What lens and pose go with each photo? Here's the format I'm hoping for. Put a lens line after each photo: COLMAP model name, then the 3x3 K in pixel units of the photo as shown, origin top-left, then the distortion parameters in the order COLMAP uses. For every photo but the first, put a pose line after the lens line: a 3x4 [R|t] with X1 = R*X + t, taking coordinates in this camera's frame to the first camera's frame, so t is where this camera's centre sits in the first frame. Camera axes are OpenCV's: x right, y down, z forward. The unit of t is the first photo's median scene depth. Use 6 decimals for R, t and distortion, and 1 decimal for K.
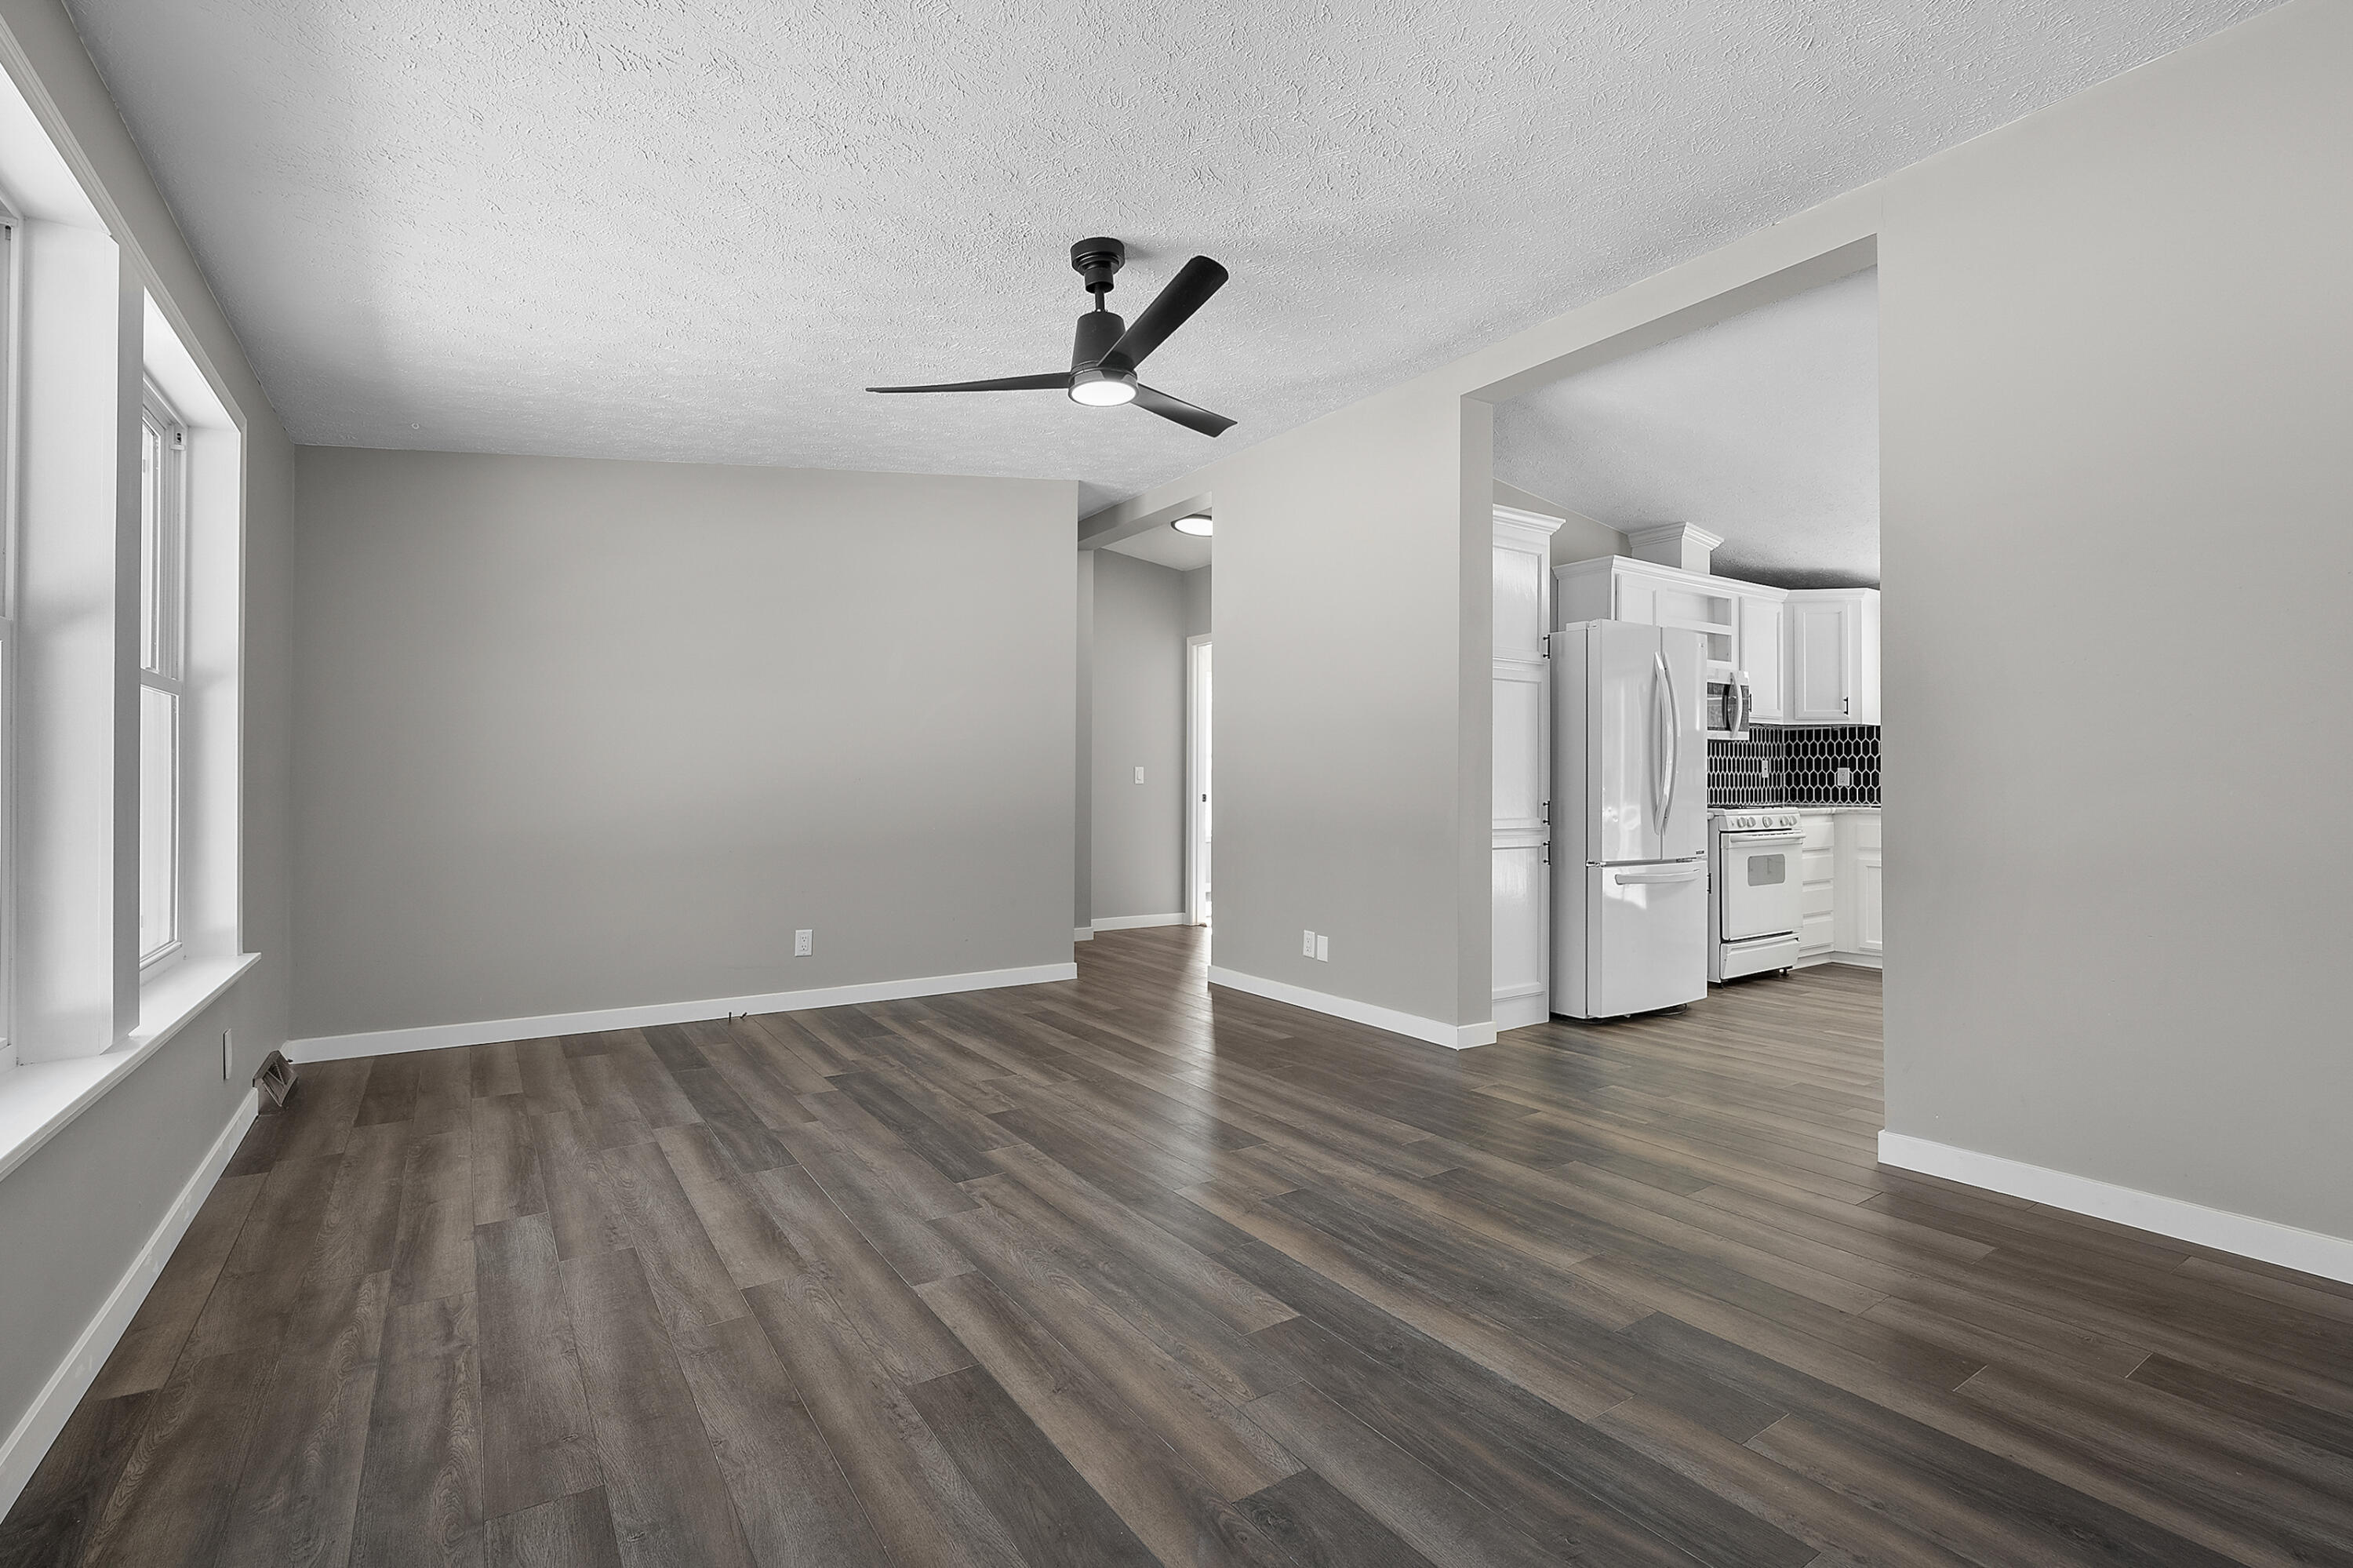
lens RADIAL K [[1077.8, 0, 1170.0], [0, 1077.8, 763.5], [0, 0, 1]] dist [-0.005319, -0.000189]
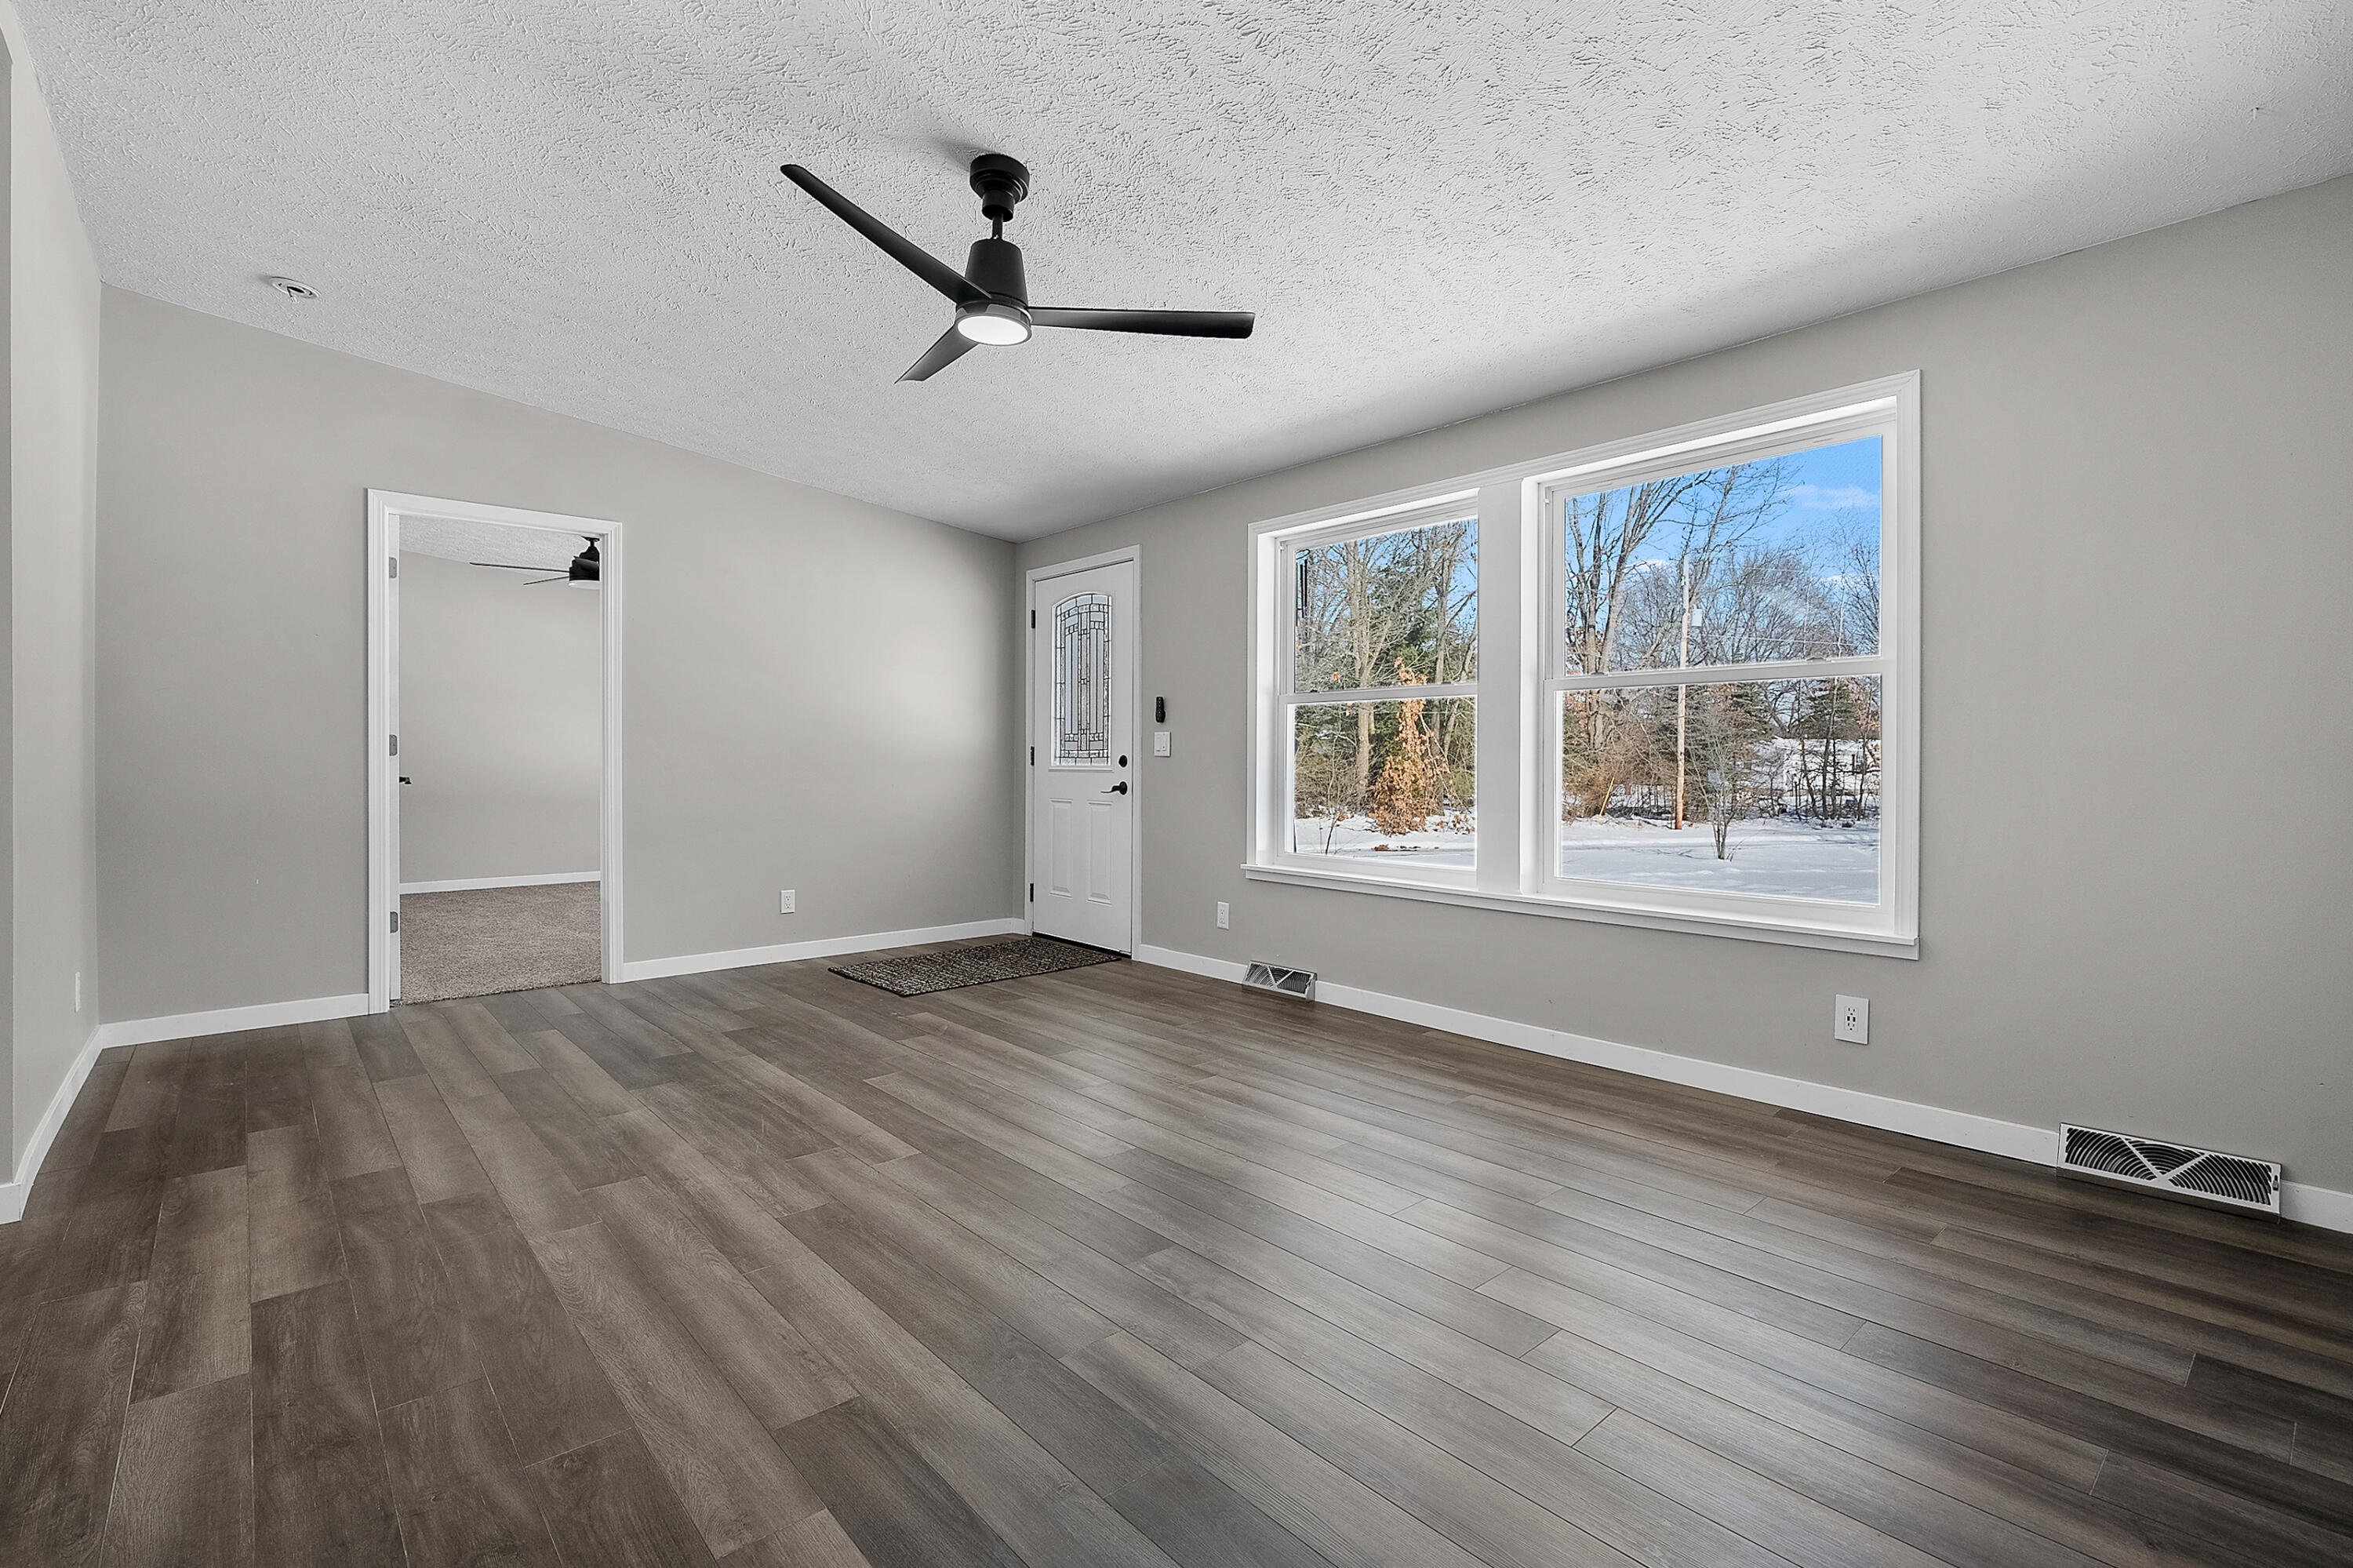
lens RADIAL K [[1077.8, 0, 1170.0], [0, 1077.8, 763.5], [0, 0, 1]] dist [-0.005319, -0.000189]
pose [[-0.991900, -0.001340, -0.127017, -0.101250], [0.000826, 0.999855, -0.017000, 0.044361], [0.127021, -0.016968, -0.991755, 2.044106]]
